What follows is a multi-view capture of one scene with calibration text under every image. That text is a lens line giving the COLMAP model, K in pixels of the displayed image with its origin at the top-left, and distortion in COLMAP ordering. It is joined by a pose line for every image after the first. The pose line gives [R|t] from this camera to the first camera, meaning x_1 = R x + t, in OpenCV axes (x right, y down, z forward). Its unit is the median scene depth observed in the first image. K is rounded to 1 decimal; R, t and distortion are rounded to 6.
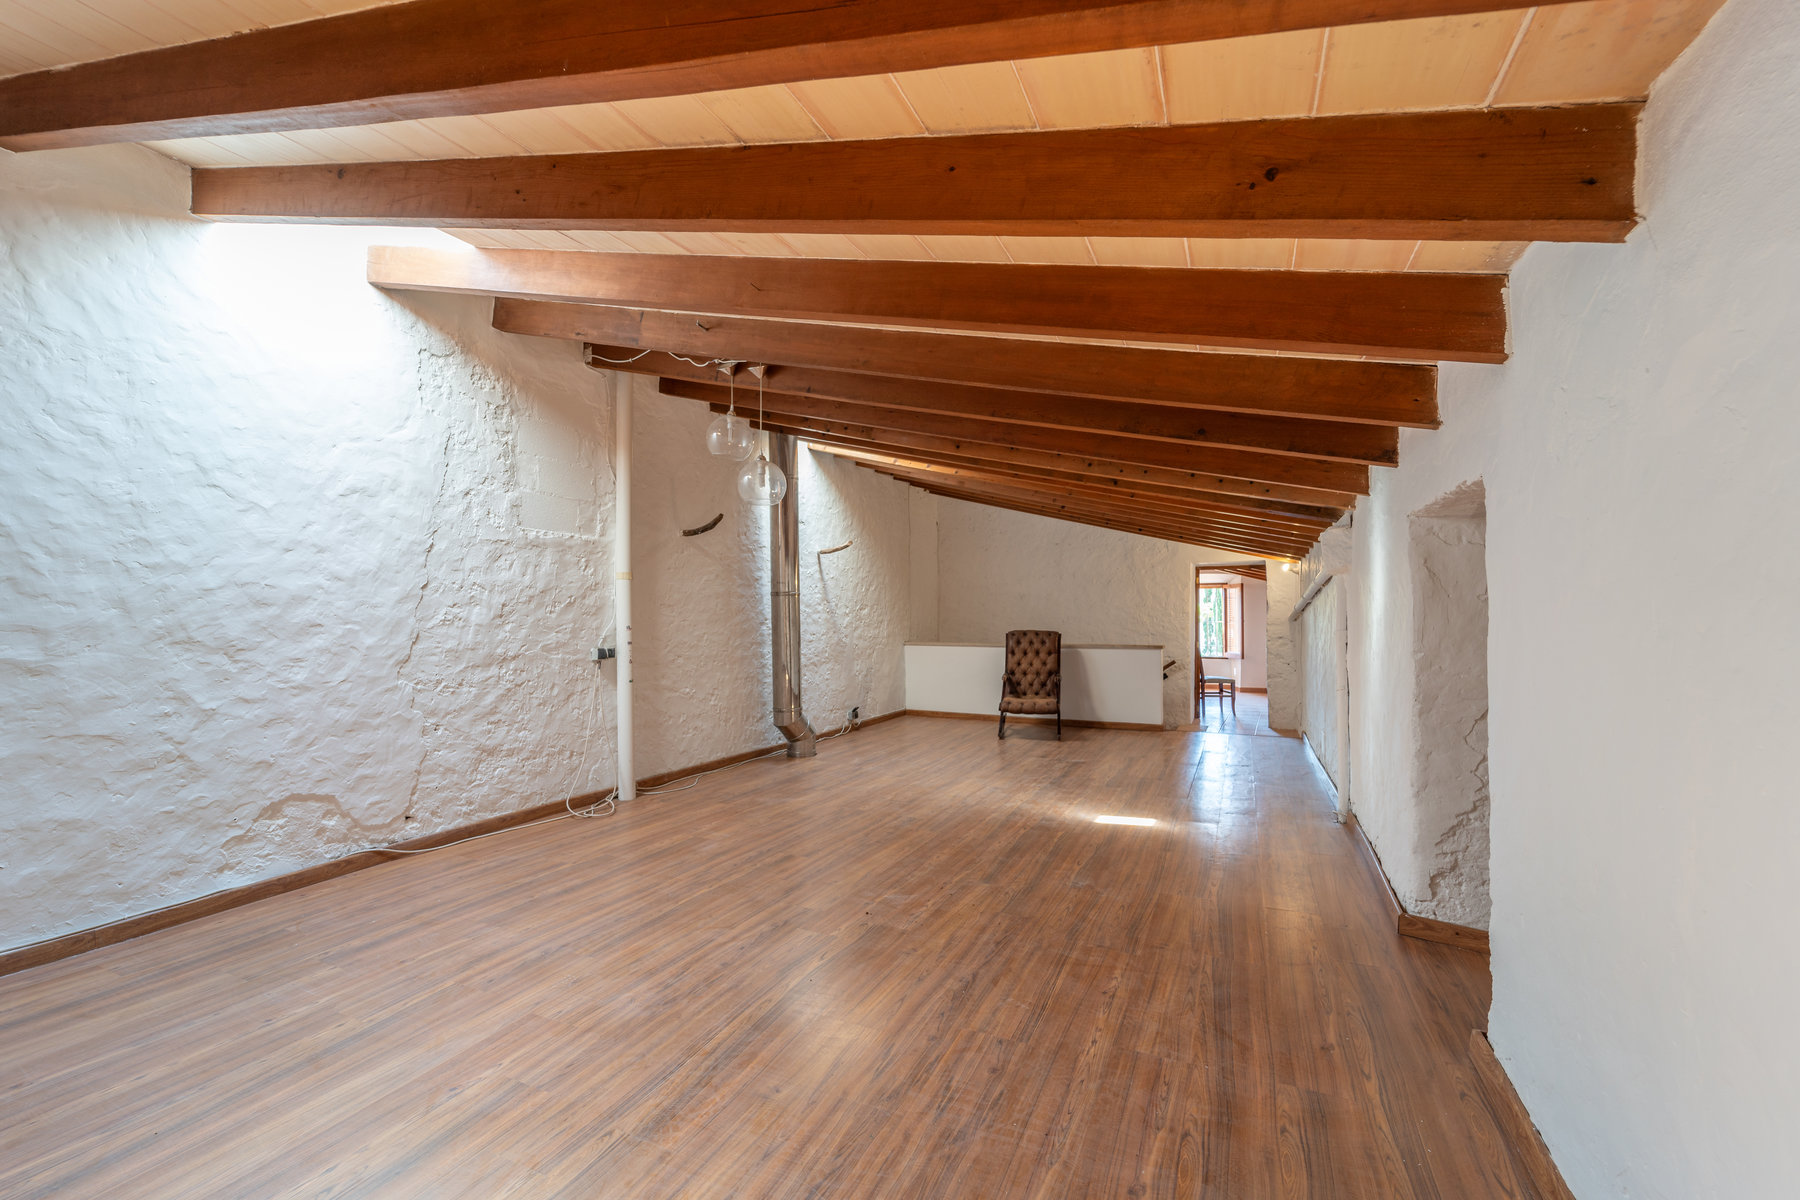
lens RADIAL K [[743.7, 0, 903.6], [0, 743.7, 611.0], [0, 0, 1]] dist [0.000696, -0.000183]
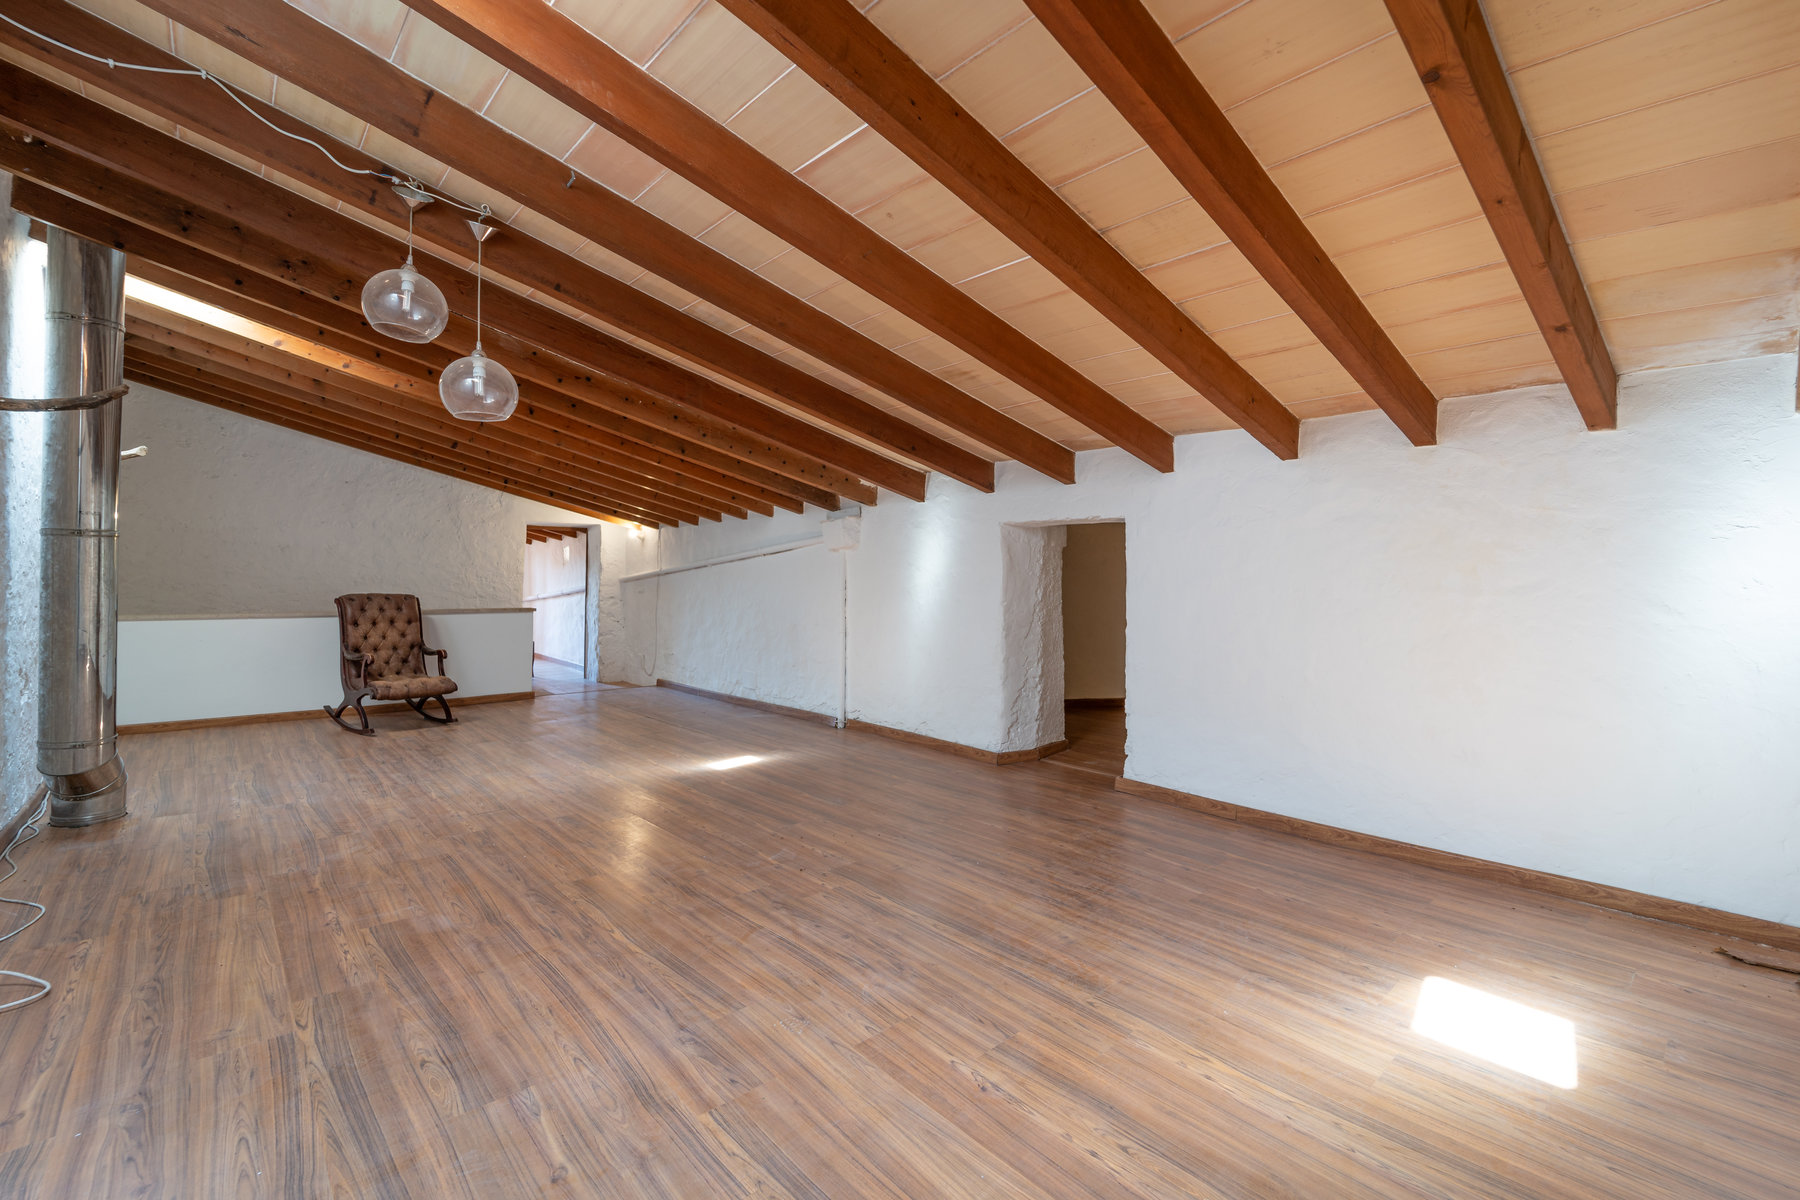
lens RADIAL K [[756.7, 0, 933.4], [0, 756.7, 580.7], [0, 0, 1]] dist [-0.000326, 0.000395]
pose [[0.381023, 0.003867, 0.924557, -0.780693], [-0.015796, 0.999873, 0.002327, 0.003342], [-0.924431, -0.015491, 0.381036, 0.366871]]
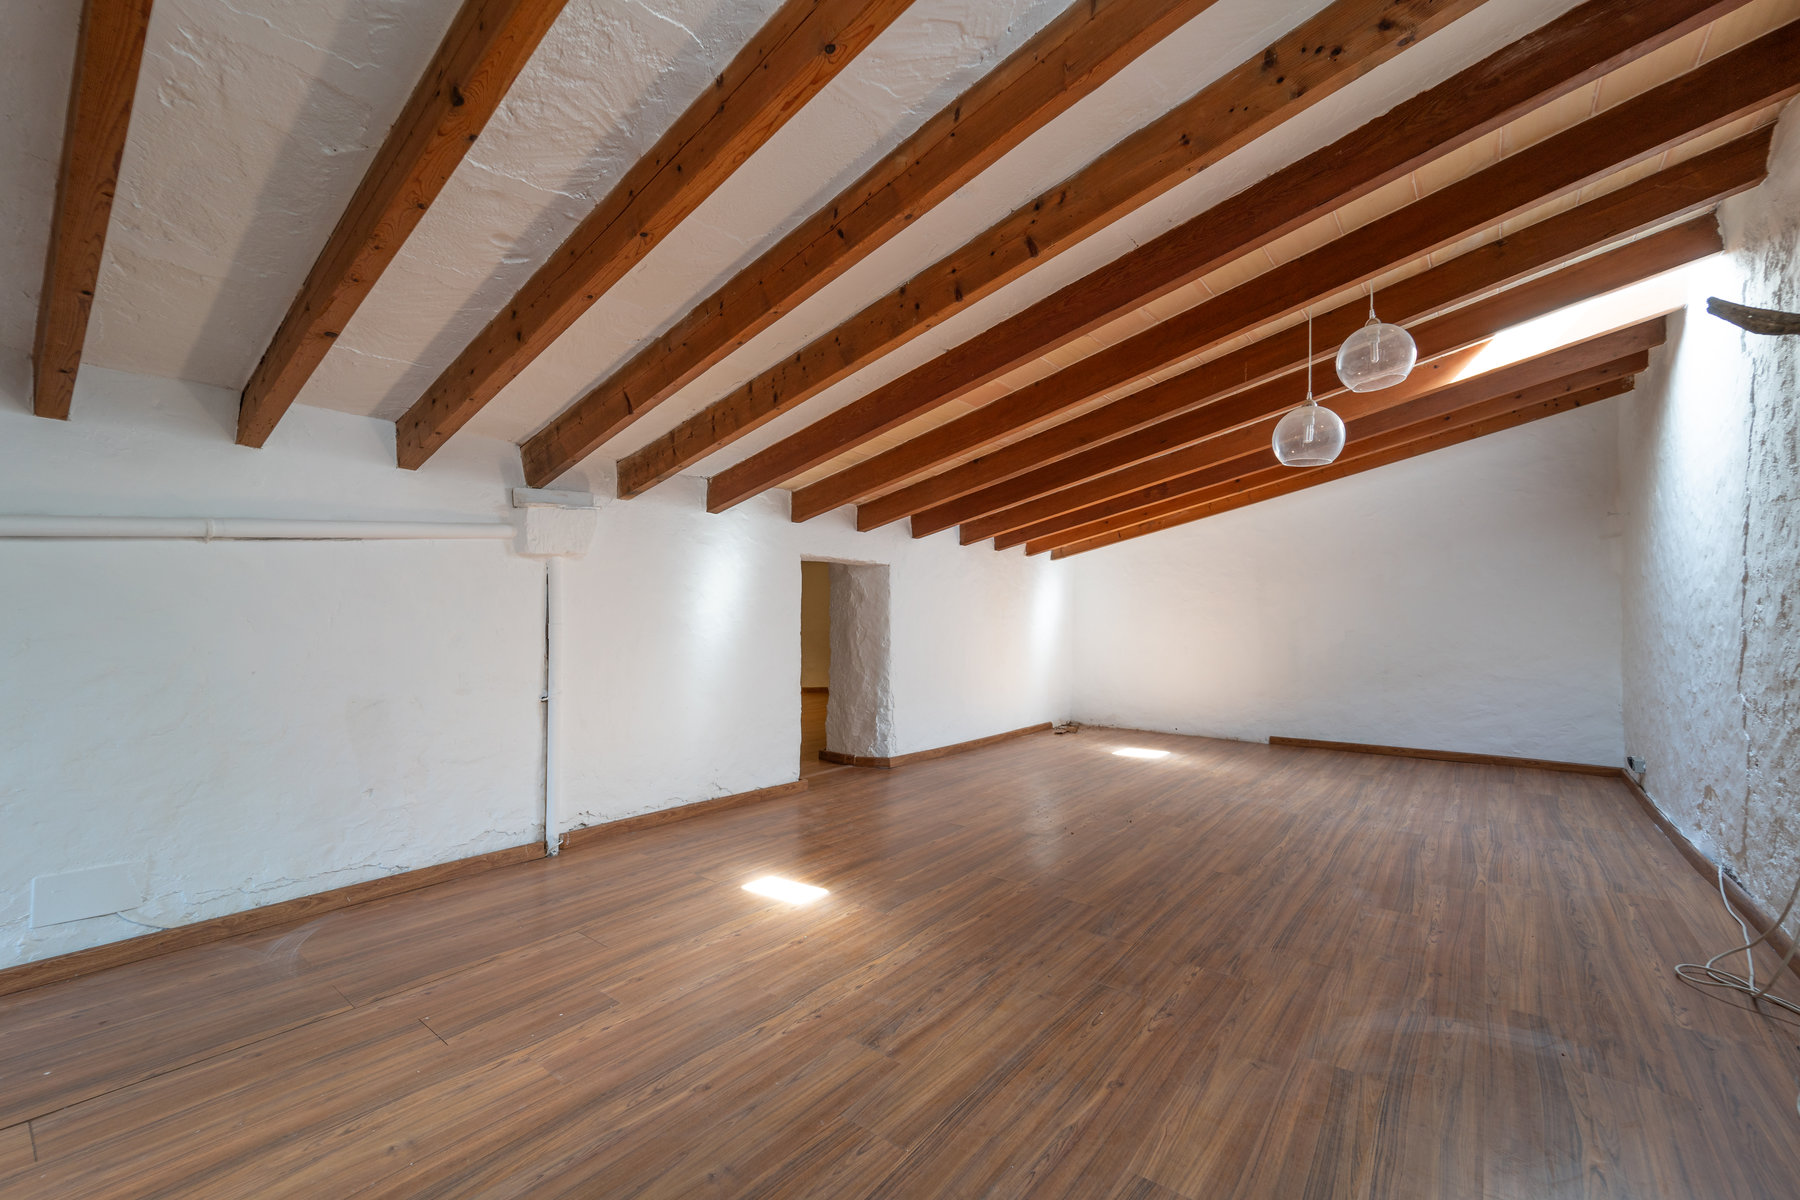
lens RADIAL K [[743.7, 0, 903.6], [0, 743.7, 611.0], [0, 0, 1]] dist [0.000696, -0.000183]
pose [[-0.968203, -0.005490, 0.250107, 0.019219], [-0.010602, 0.999761, -0.019097, 0.031523], [-0.249943, -0.021141, -0.968030, 2.071536]]
